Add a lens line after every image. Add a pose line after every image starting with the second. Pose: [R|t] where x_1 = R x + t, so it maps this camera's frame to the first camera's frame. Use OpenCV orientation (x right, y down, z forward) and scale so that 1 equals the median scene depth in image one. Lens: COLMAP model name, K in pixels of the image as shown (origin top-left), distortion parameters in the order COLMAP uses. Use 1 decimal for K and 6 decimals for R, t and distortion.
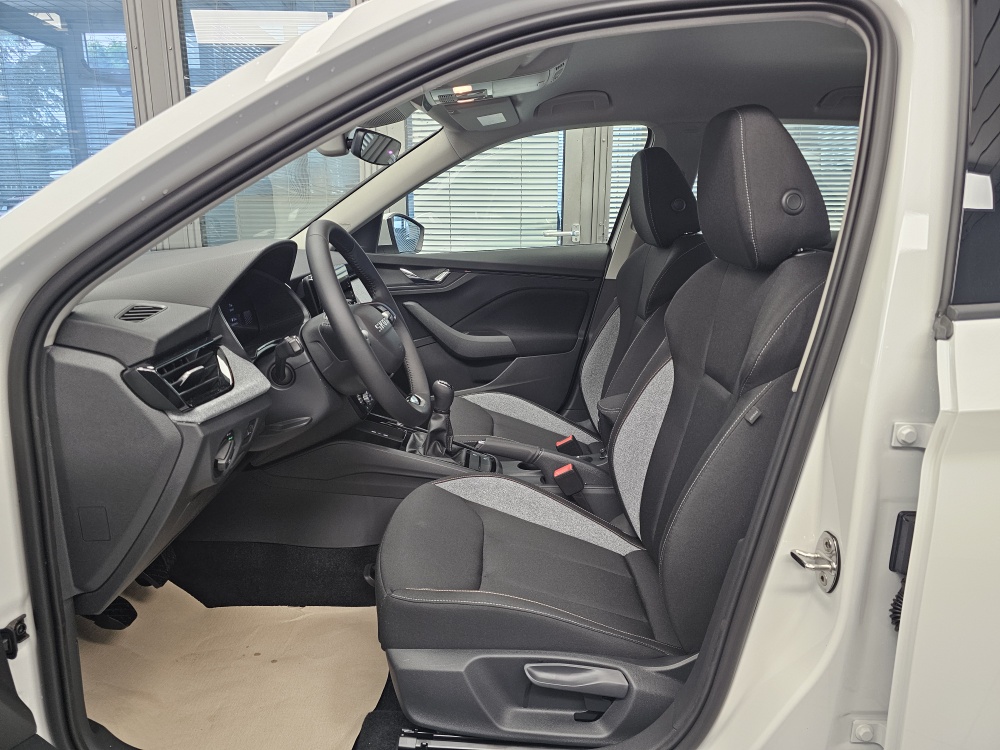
lens RADIAL K [[657.8, 0, 500.0], [0, 657.8, 375.0], [0, 0, 1]] dist [0.042545, -0.001254]
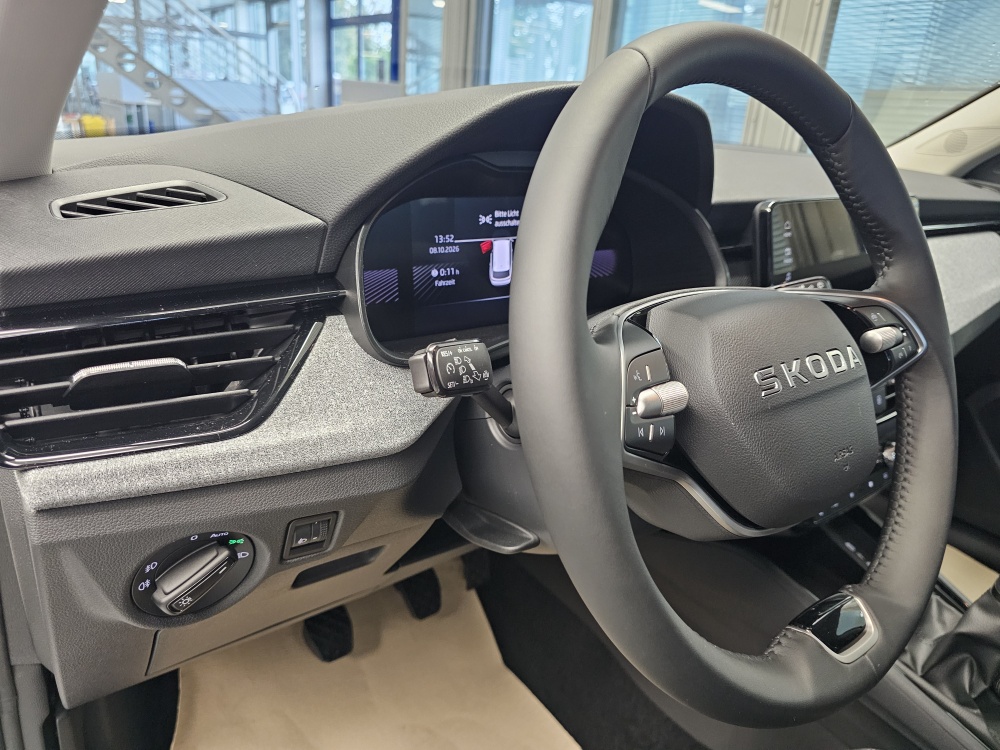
lens RADIAL K [[692.2, 0, 508.4], [0, 692.2, 379.4], [0, 0, 1]] dist [0.007800, 0.000351]
pose [[0.606674, 0.328994, -0.723678, -0.023132], [-0.257535, 0.942587, 0.212615, -0.127840], [0.752079, 0.057385, 0.656571, 0.794653]]
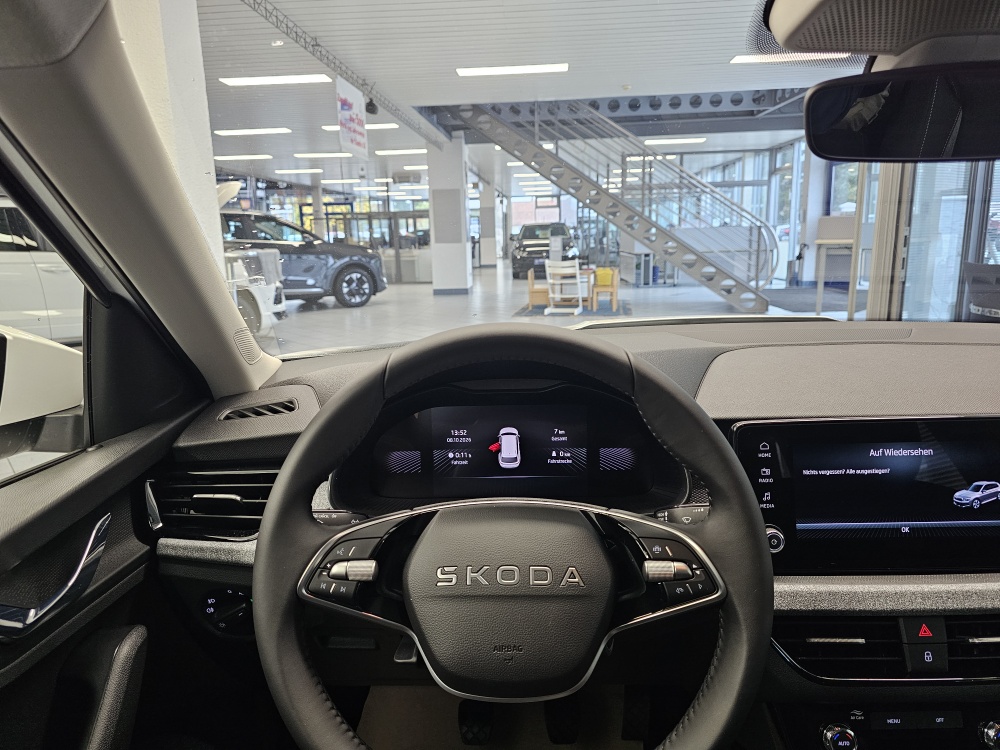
lens RADIAL K [[673.4, 0, 498.4], [0, 673.4, 372.2], [0, 0, 1]] dist [0.065525, -0.071723]
pose [[-0.050863, 0.203093, -0.977837, 0.264122], [-0.205358, 0.956055, 0.209251, -0.349098], [0.977364, 0.211450, -0.006921, 1.158385]]
